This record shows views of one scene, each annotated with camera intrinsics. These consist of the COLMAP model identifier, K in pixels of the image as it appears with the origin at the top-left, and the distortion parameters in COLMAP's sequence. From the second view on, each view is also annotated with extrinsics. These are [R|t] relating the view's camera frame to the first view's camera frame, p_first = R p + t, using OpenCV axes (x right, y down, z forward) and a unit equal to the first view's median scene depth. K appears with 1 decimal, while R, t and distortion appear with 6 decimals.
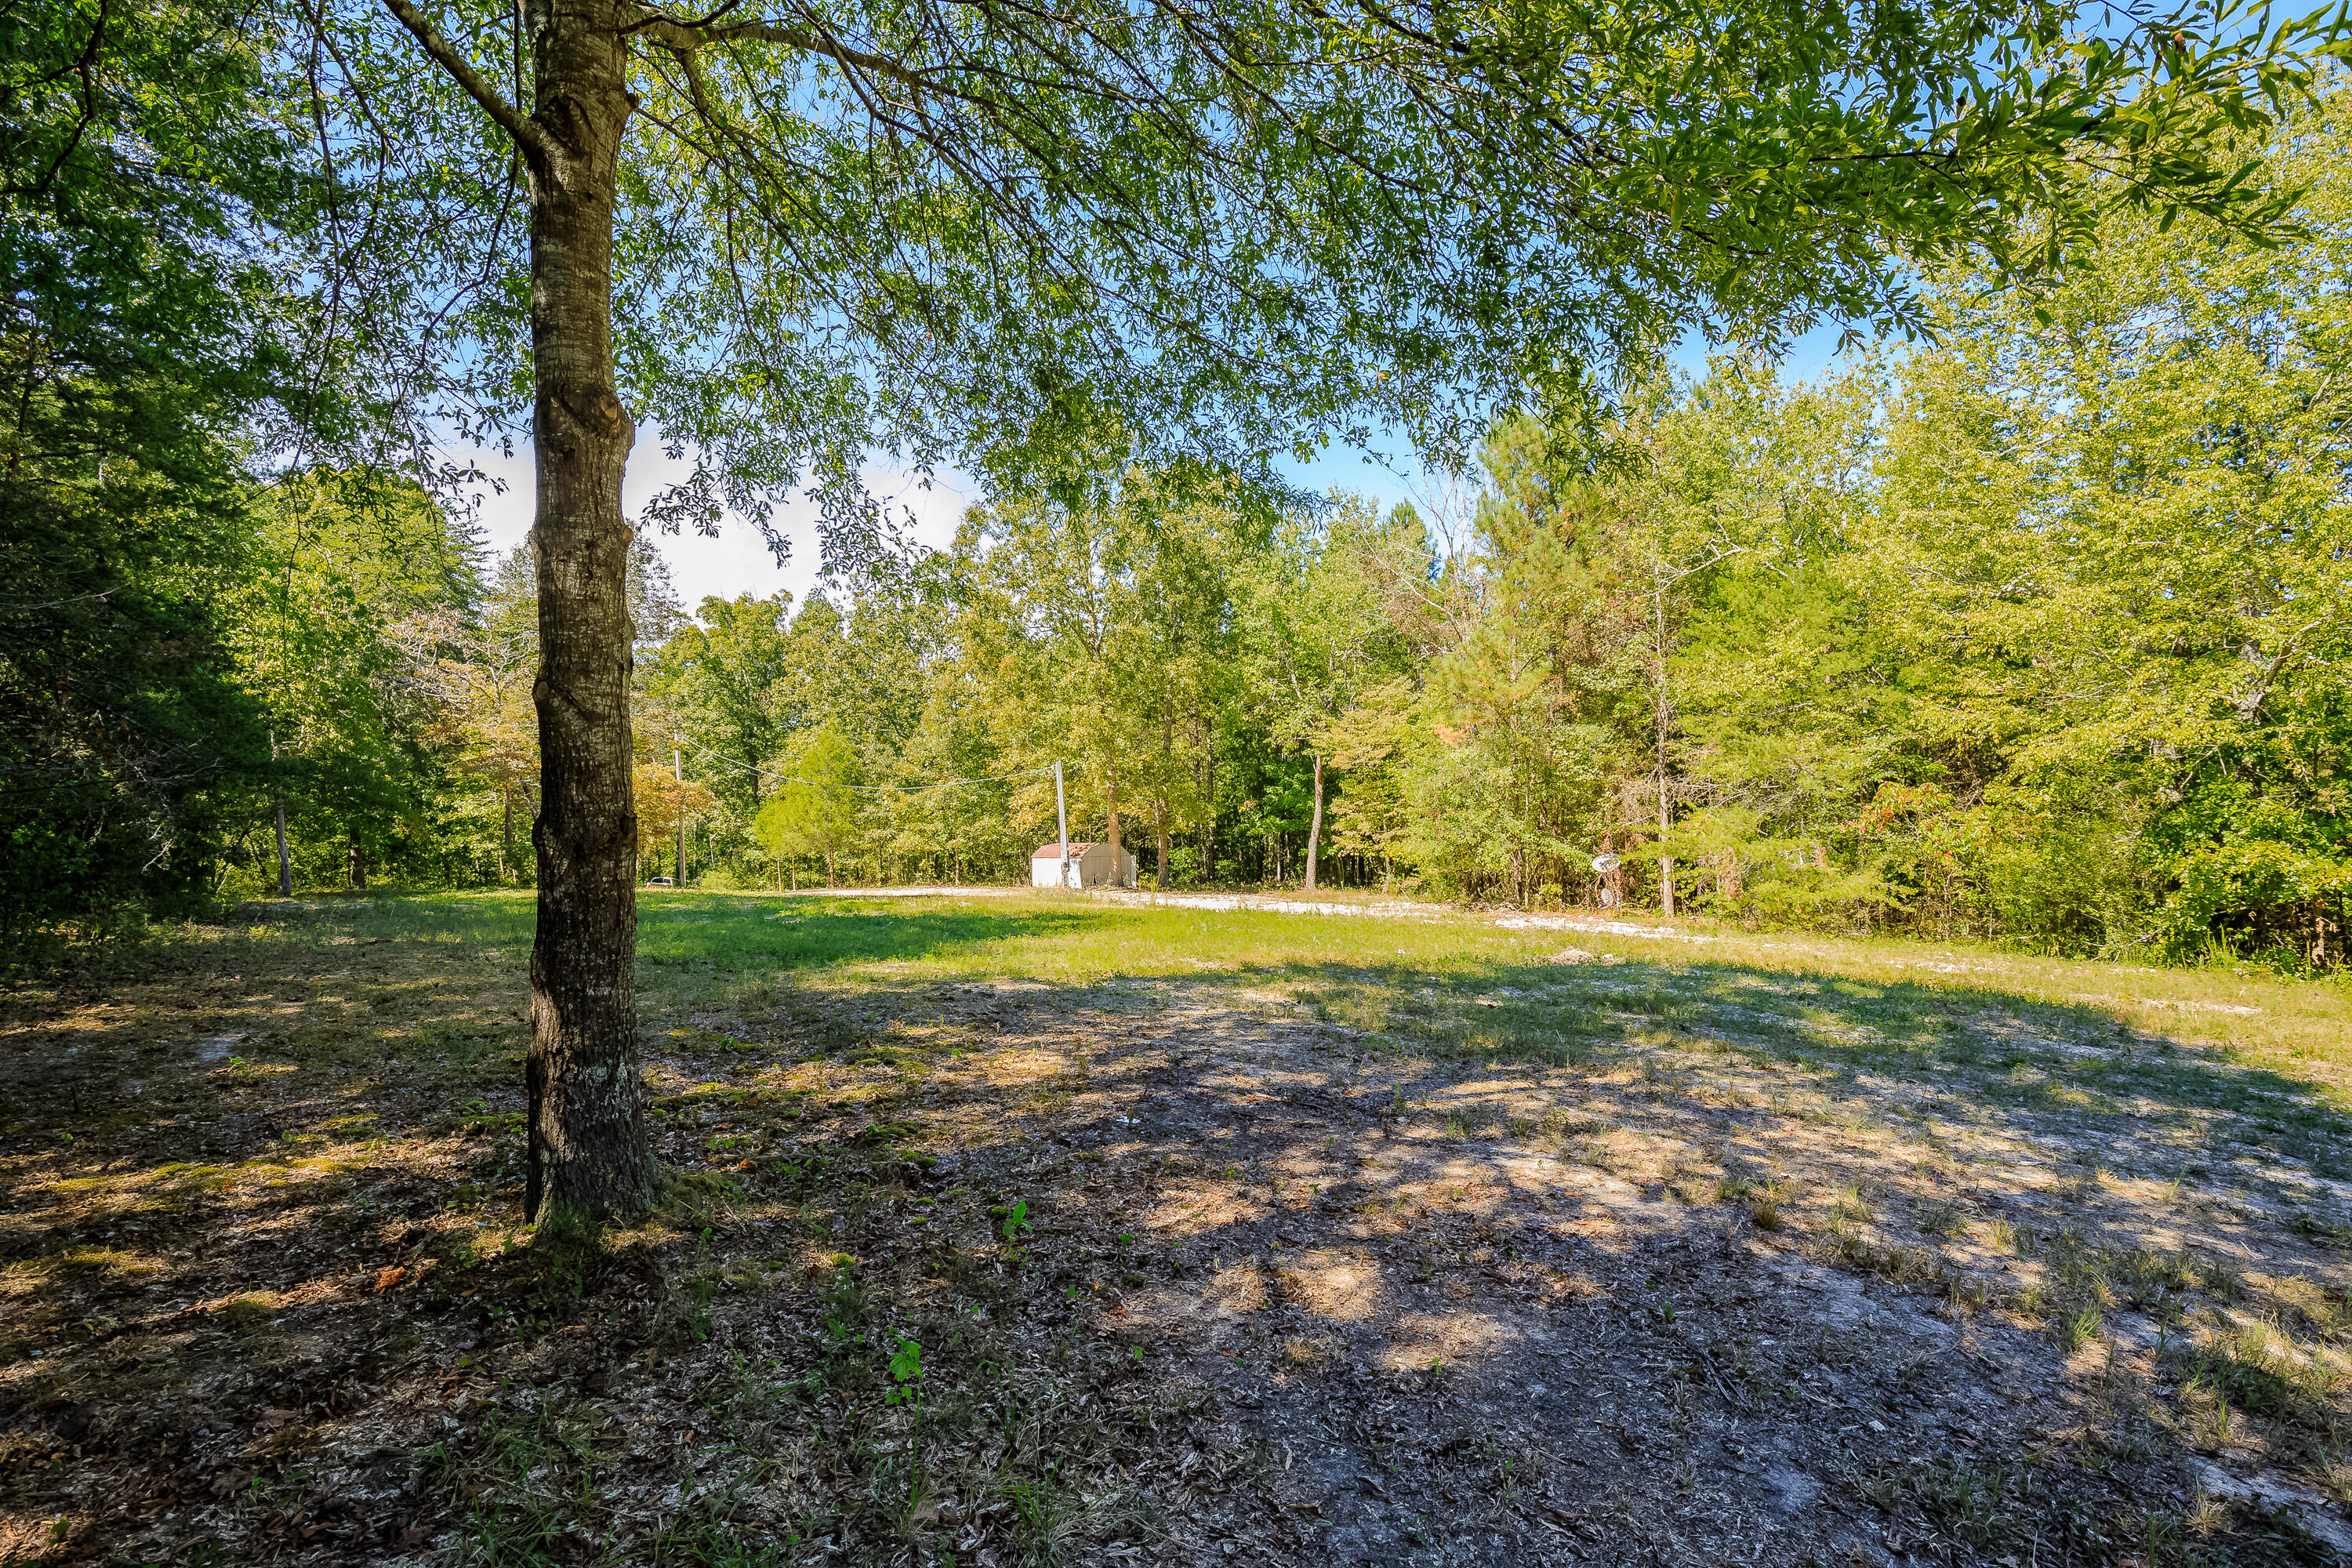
lens RADIAL K [[1143.9, 0, 1176.0], [0, 1143.9, 784.0], [0, 0, 1]] dist [0.001237, 0.000216]
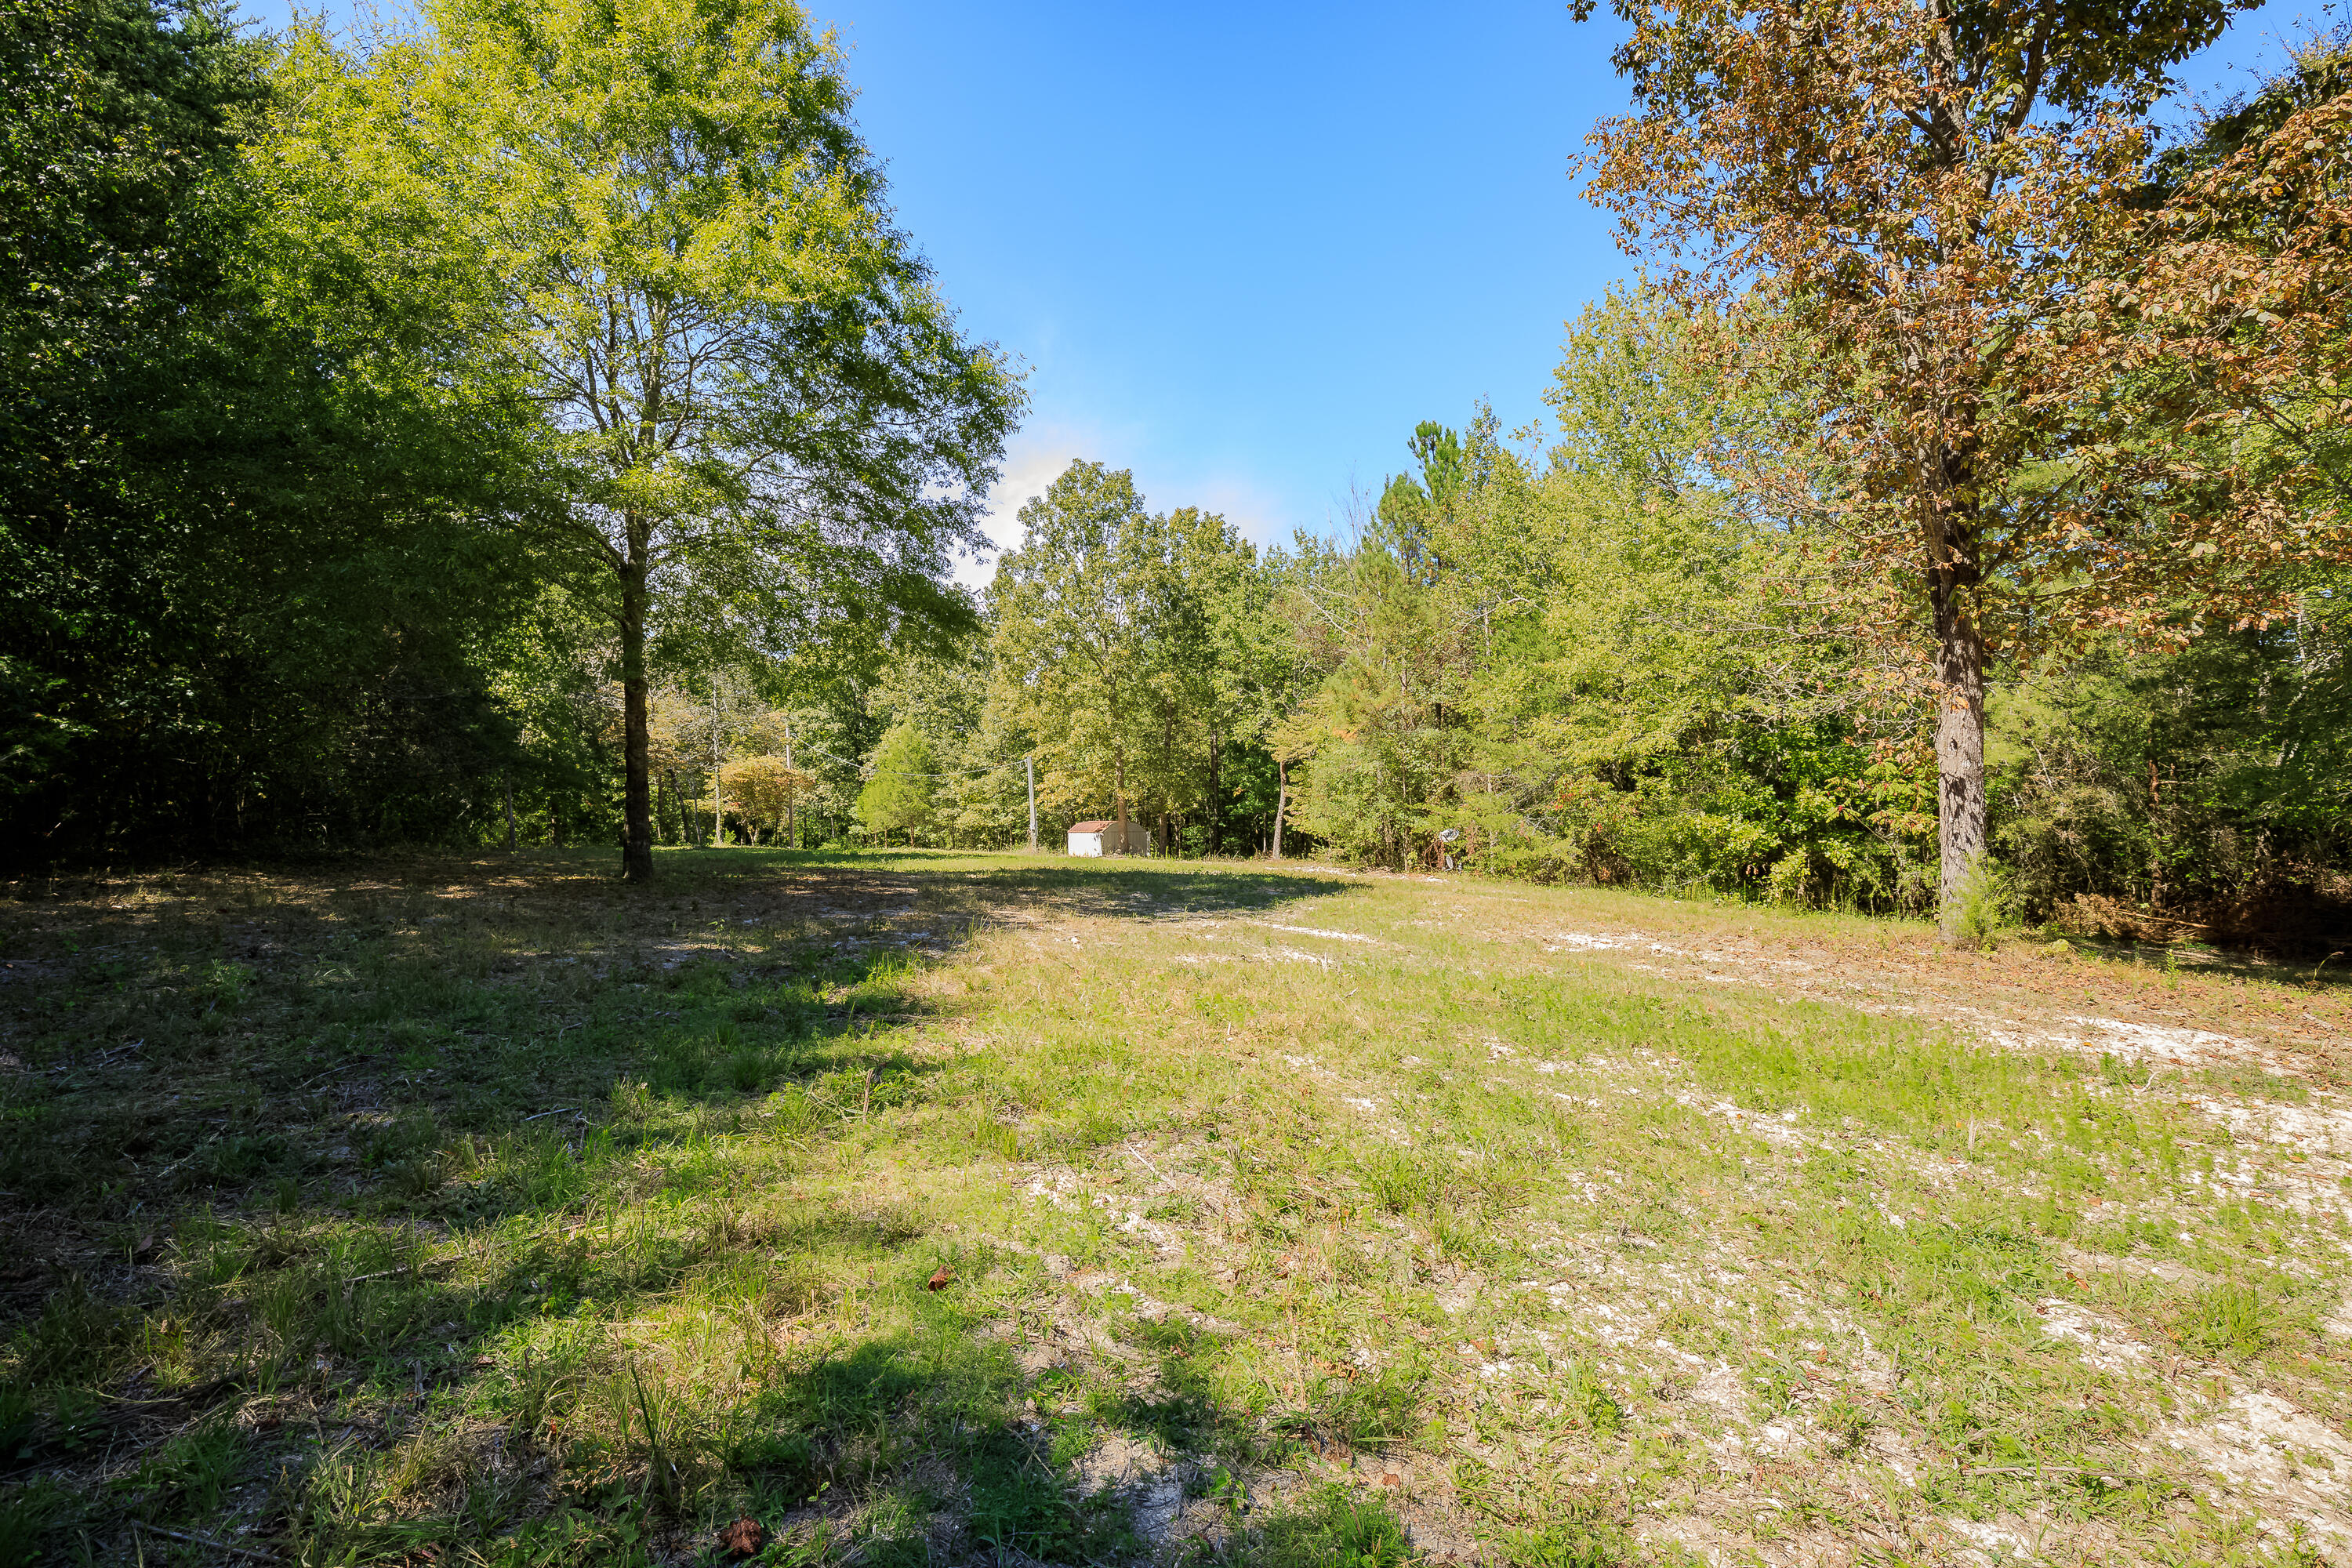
lens RADIAL K [[1143.9, 0, 1176.0], [0, 1143.9, 784.0], [0, 0, 1]] dist [0.001237, 0.000216]
pose [[0.993148, 0.005006, -0.116754, 0.141056], [-0.003877, 0.999944, 0.009894, 0.000209], [0.116797, -0.009373, 0.993112, -0.214397]]
